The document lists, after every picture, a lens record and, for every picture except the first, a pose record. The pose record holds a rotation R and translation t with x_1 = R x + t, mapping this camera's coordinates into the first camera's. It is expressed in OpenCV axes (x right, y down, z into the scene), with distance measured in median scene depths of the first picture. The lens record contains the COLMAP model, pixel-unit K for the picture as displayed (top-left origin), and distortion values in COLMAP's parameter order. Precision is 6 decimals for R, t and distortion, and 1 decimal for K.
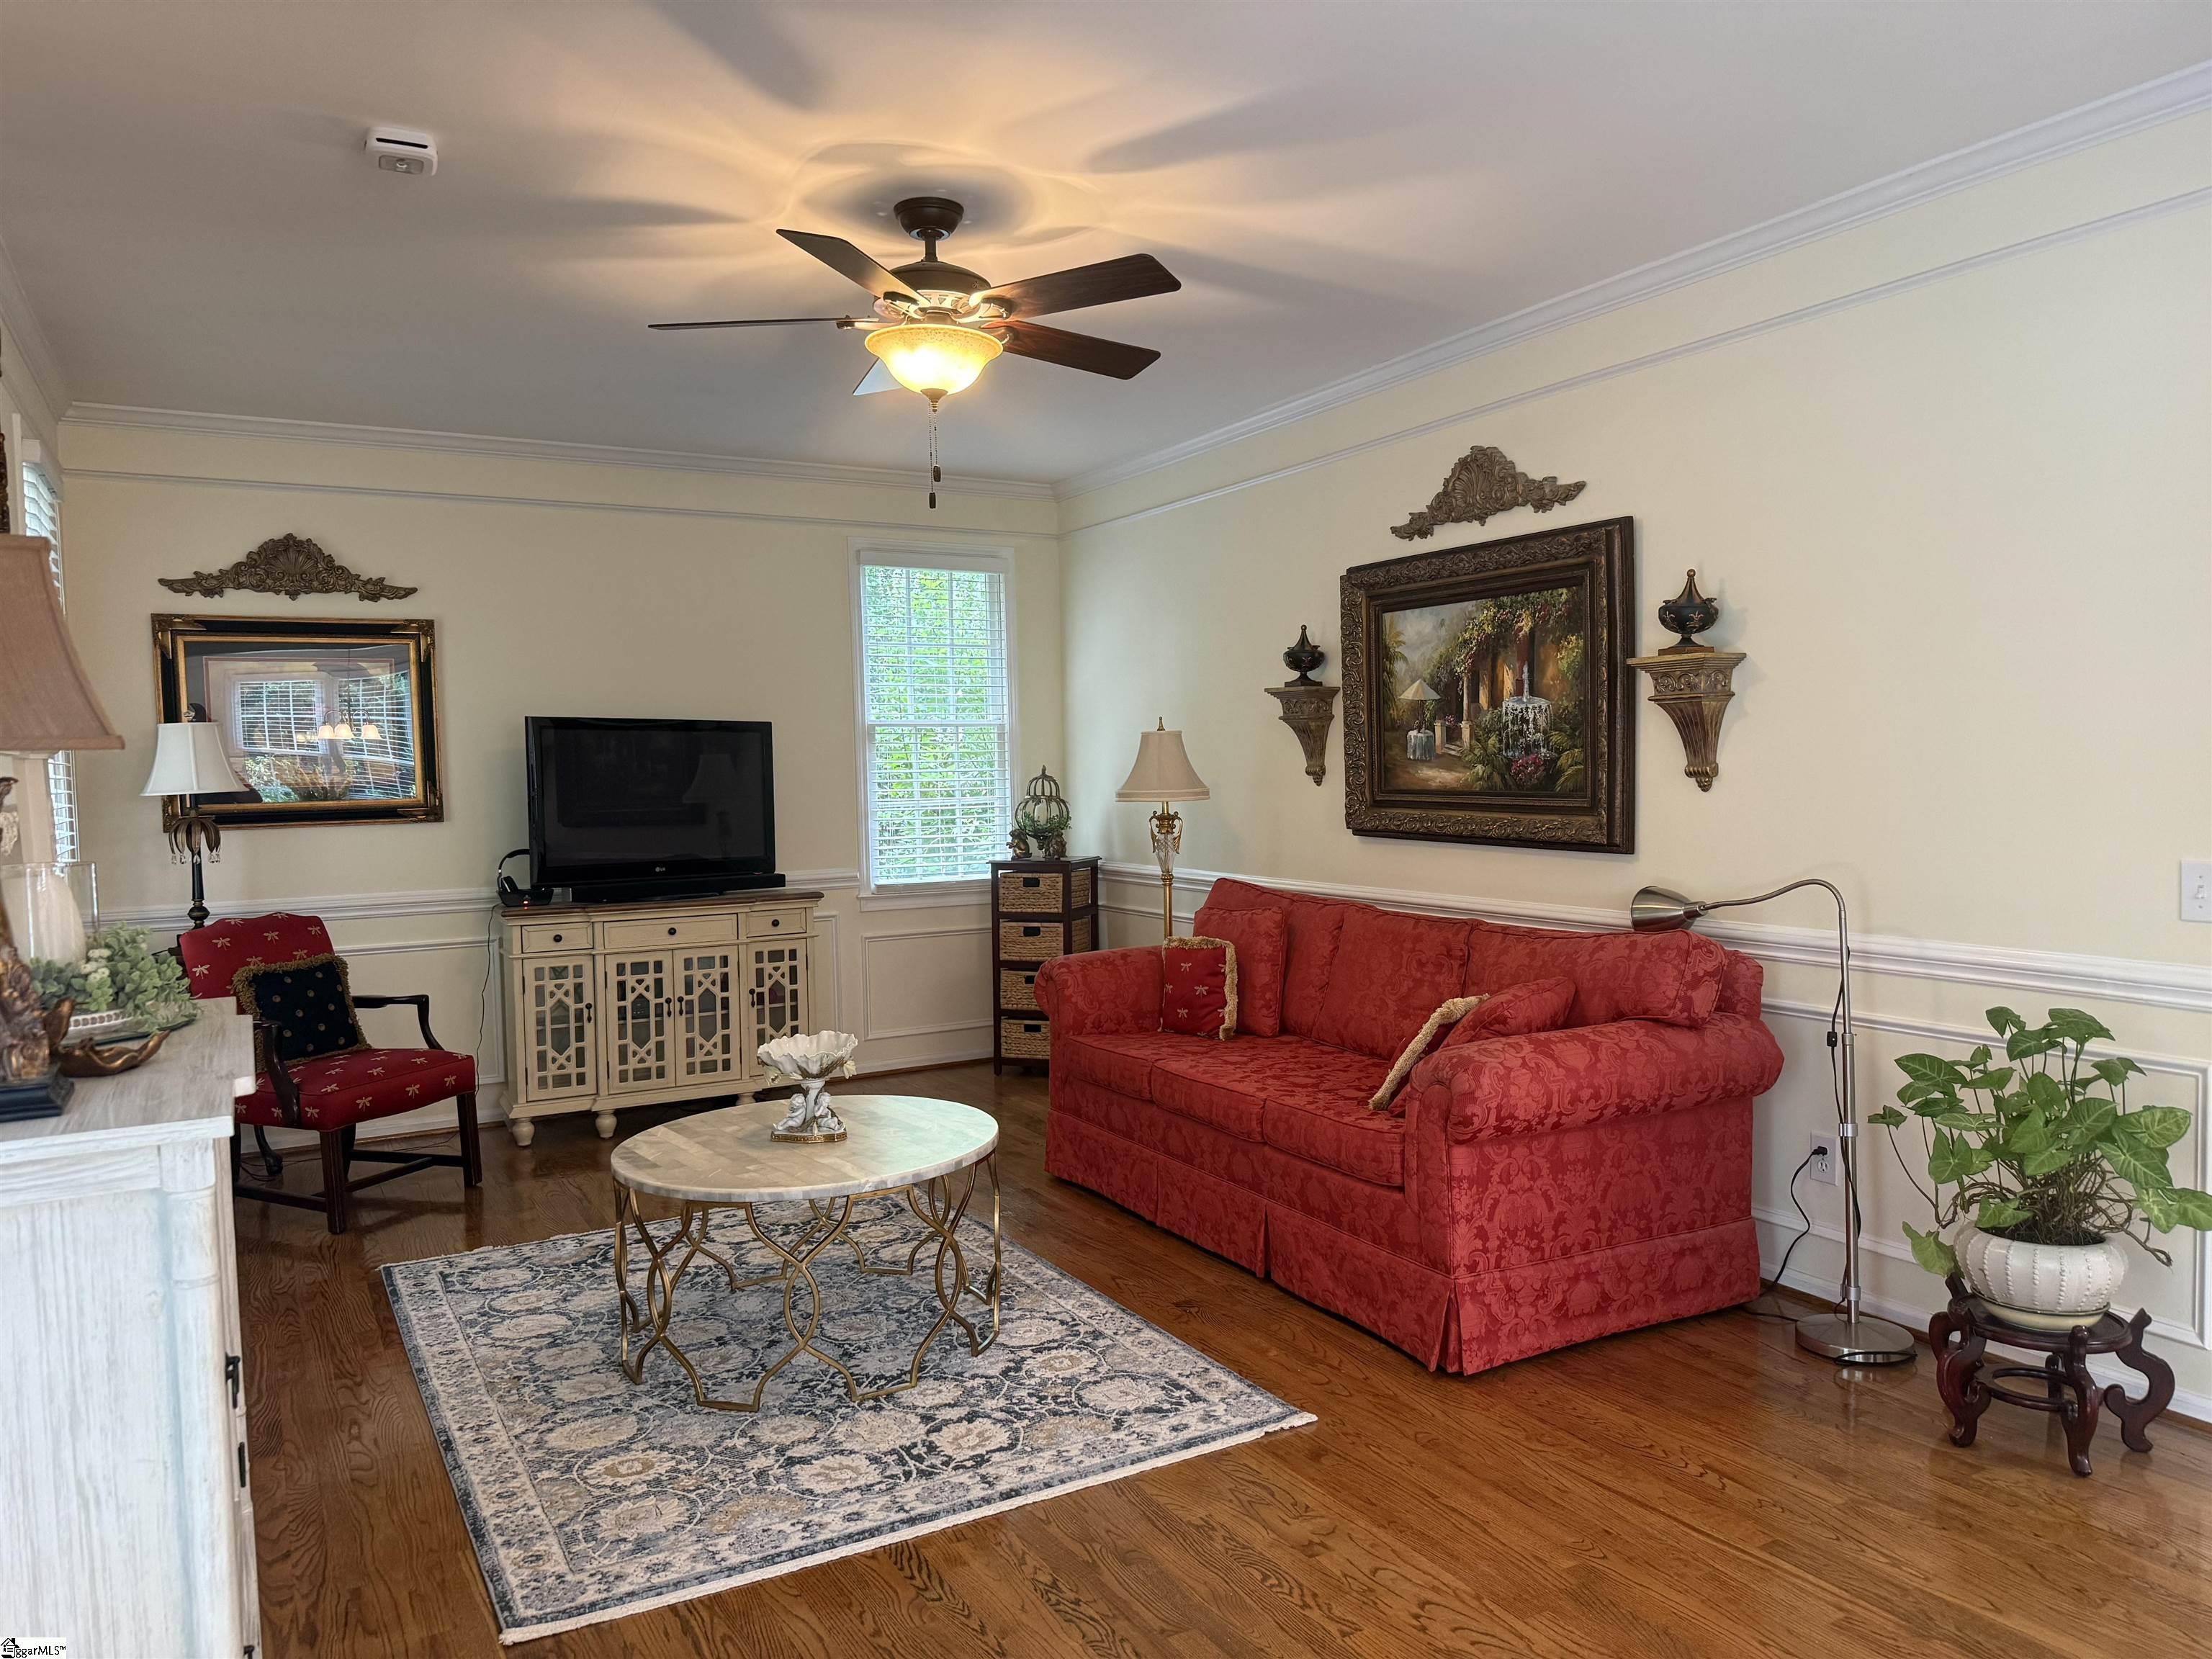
lens RADIAL K [[1527.8, 0, 1096.7], [0, 1527.8, 828.9], [0, 0, 1]] dist [0.159359, -0.320940]
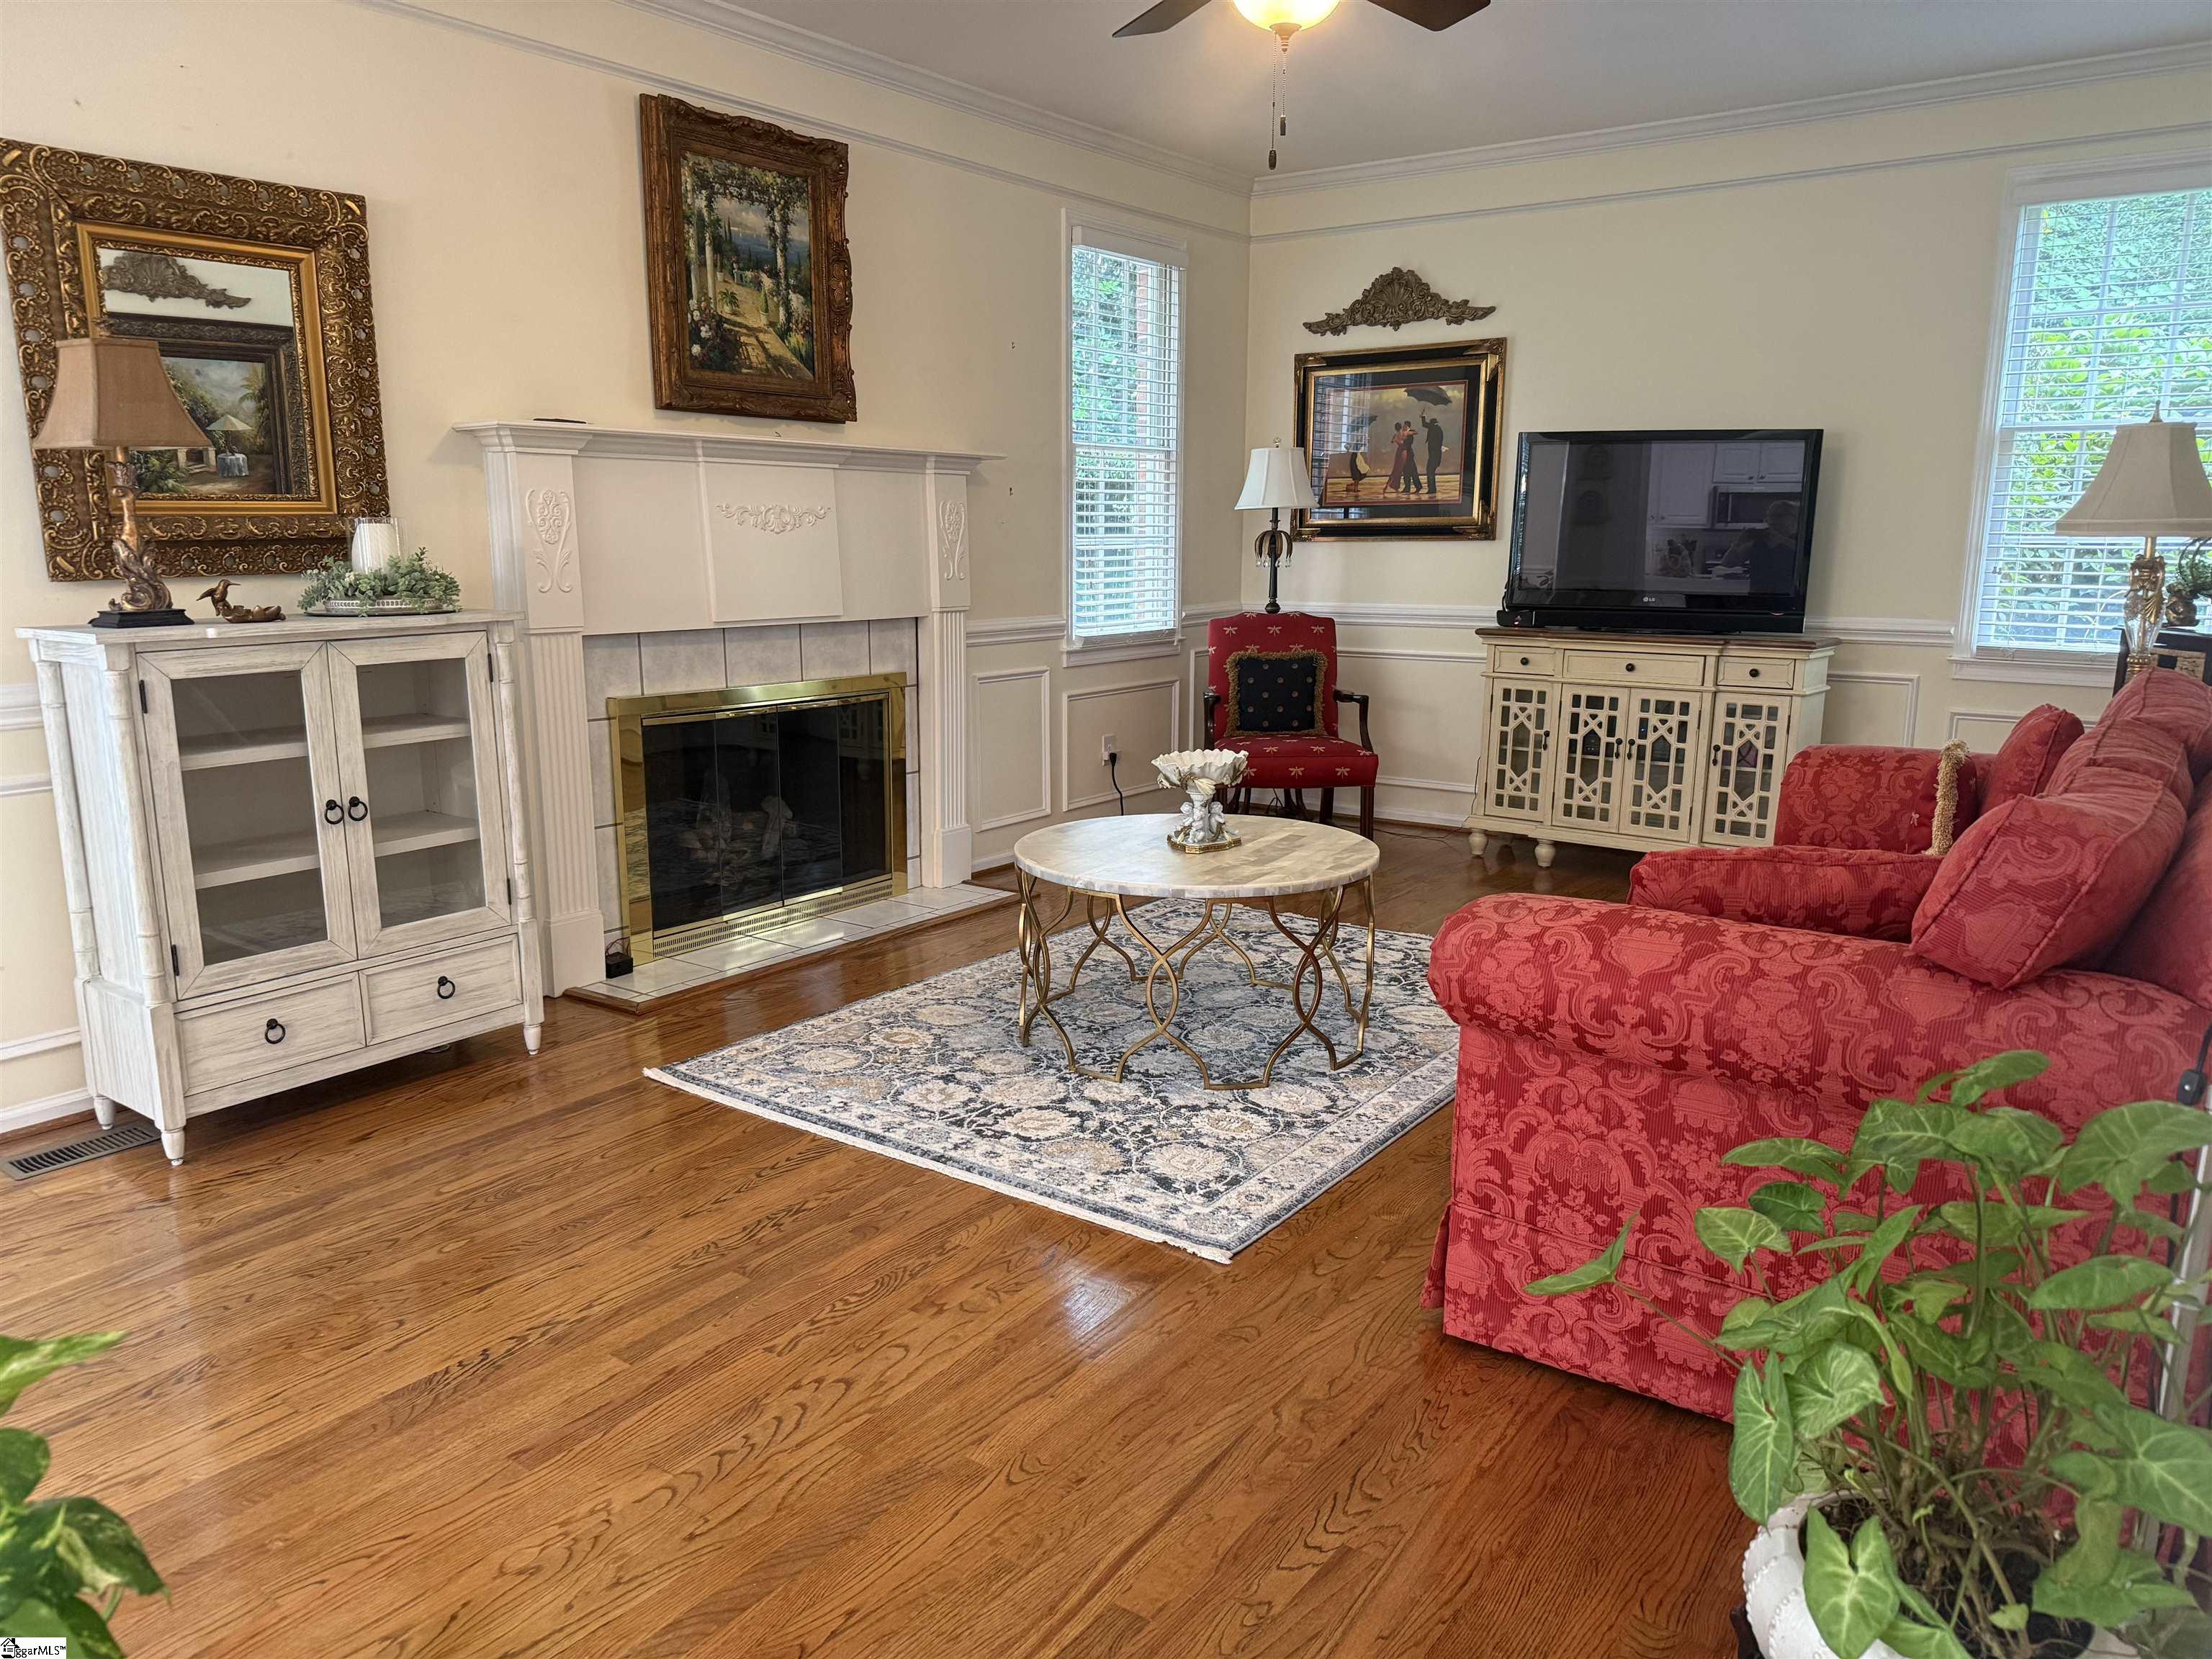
lens RADIAL K [[1527.8, 0, 1096.7], [0, 1527.8, 828.9], [0, 0, 1]] dist [0.159359, -0.320940]
pose [[0.415389, 0.197178, -0.888016, 0.546750], [-0.046540, 0.979552, 0.195733, -0.007274], [0.908453, -0.039977, 0.416072, 0.404134]]
